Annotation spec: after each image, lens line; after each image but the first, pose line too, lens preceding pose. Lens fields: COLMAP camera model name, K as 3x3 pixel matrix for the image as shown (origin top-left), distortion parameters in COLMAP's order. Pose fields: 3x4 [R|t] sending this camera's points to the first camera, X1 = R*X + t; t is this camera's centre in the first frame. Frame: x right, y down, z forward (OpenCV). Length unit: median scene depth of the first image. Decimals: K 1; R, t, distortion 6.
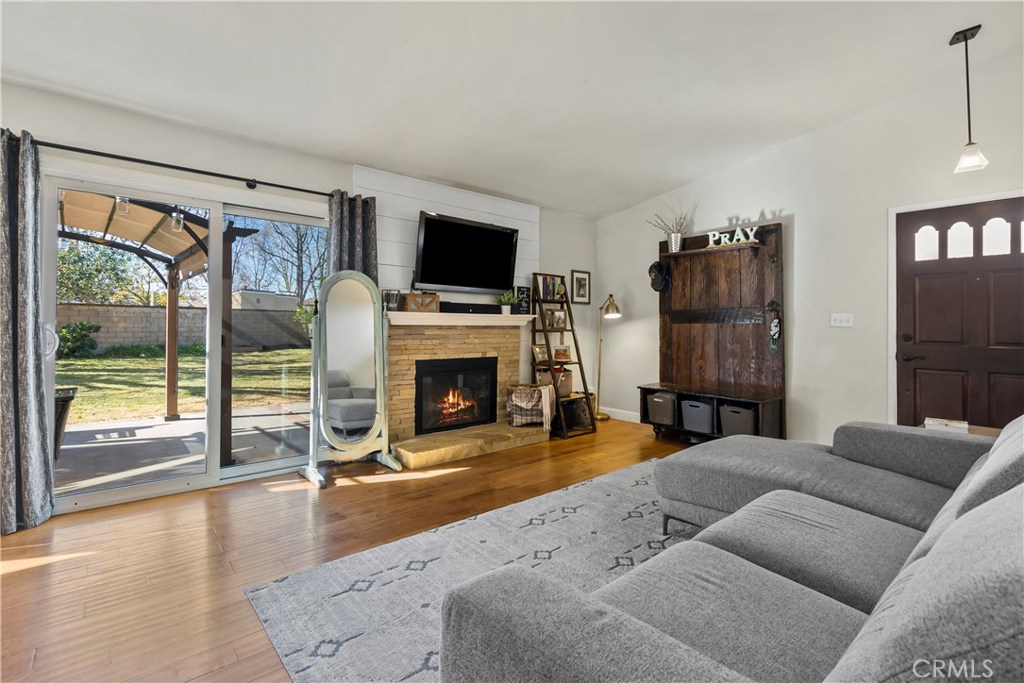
lens RADIAL K [[471.9, 0, 507.5], [0, 471.9, 325.2], [0, 0, 1]] dist [-0.004062, -0.000087]
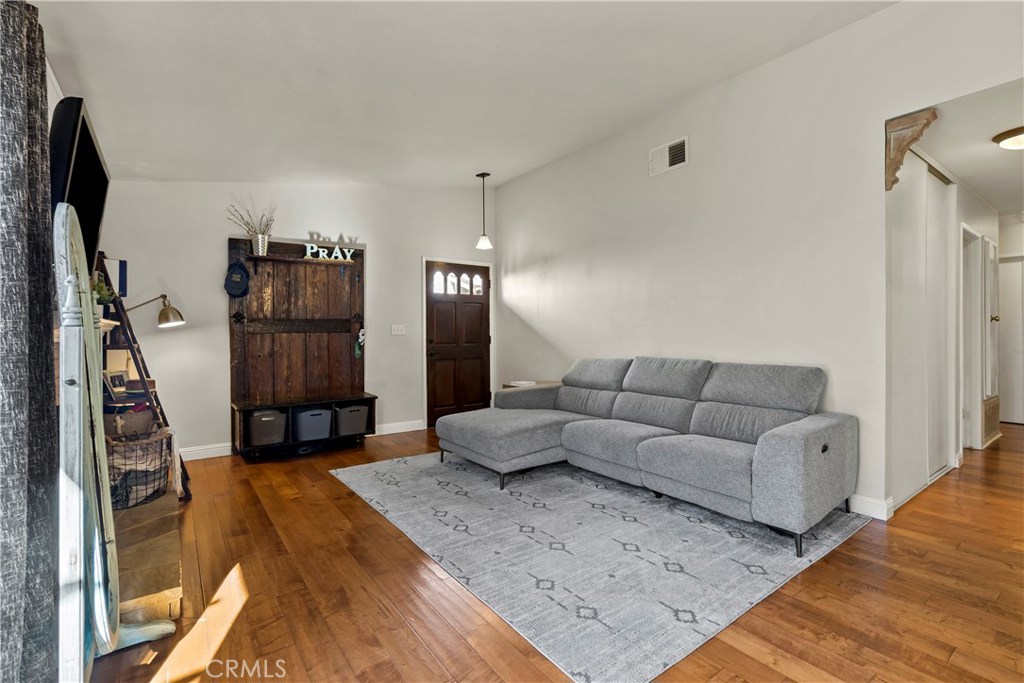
lens RADIAL K [[471.9, 0, 518.8], [0, 471.9, 337.2], [0, 0, 1]] dist [-0.004062, -0.000087]
pose [[0.065009, -0.016509, 0.997748, -0.581787], [0.006448, 0.999849, 0.016123, -0.008435], [-0.997864, 0.005385, 0.065105, 0.496059]]
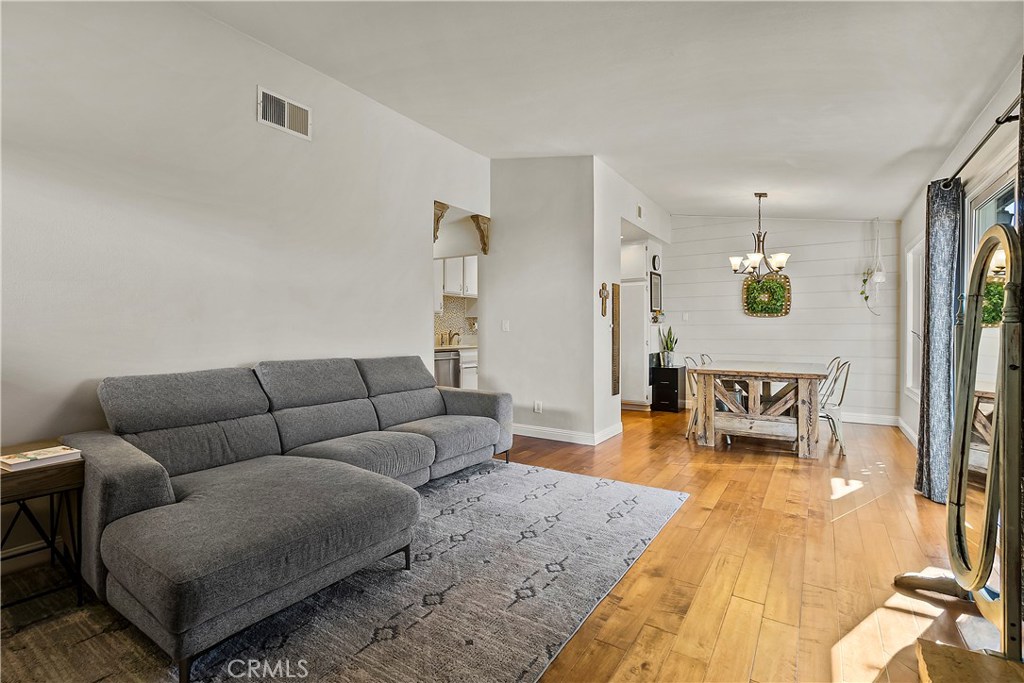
lens RADIAL K [[471.9, 0, 518.3], [0, 471.9, 335.3], [0, 0, 1]] dist [-0.004062, -0.000087]
pose [[-0.957225, -0.008401, -0.289222, 0.224815], [-0.011773, 0.999882, 0.009918, -0.001324], [0.289104, 0.012899, -0.957211, 1.089621]]
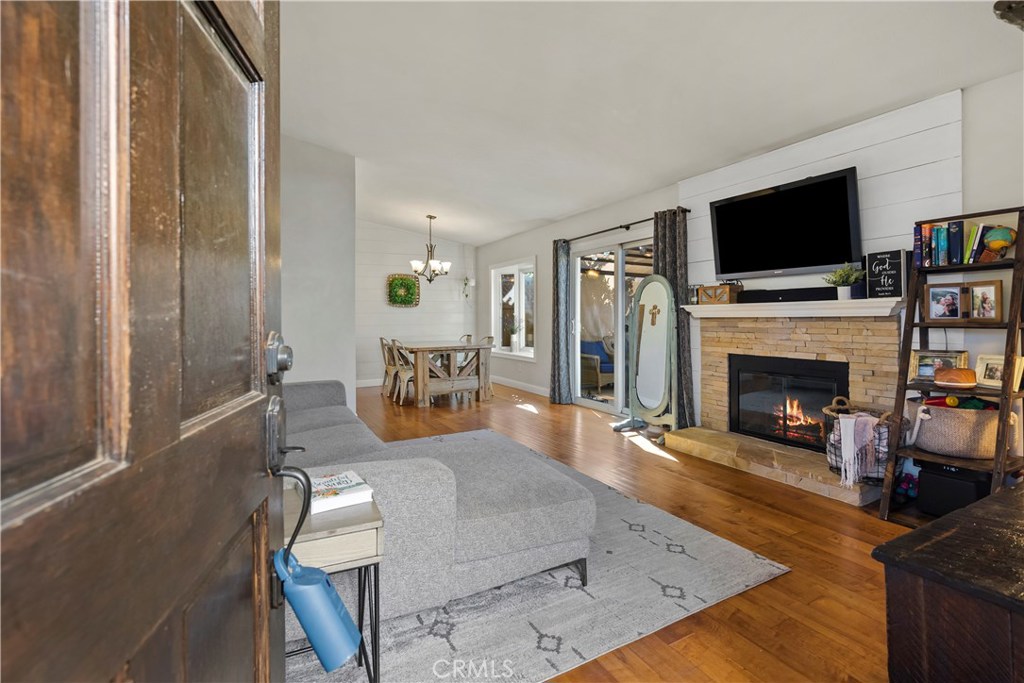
lens RADIAL K [[471.9, 0, 511.7], [0, 471.9, 315.4], [0, 0, 1]] dist [-0.004062, -0.000087]
pose [[-0.208708, -0.013350, -0.977887, 0.807286], [0.002507, 0.999896, -0.014185, 0.008287], [0.977975, -0.005412, -0.208653, 0.734116]]
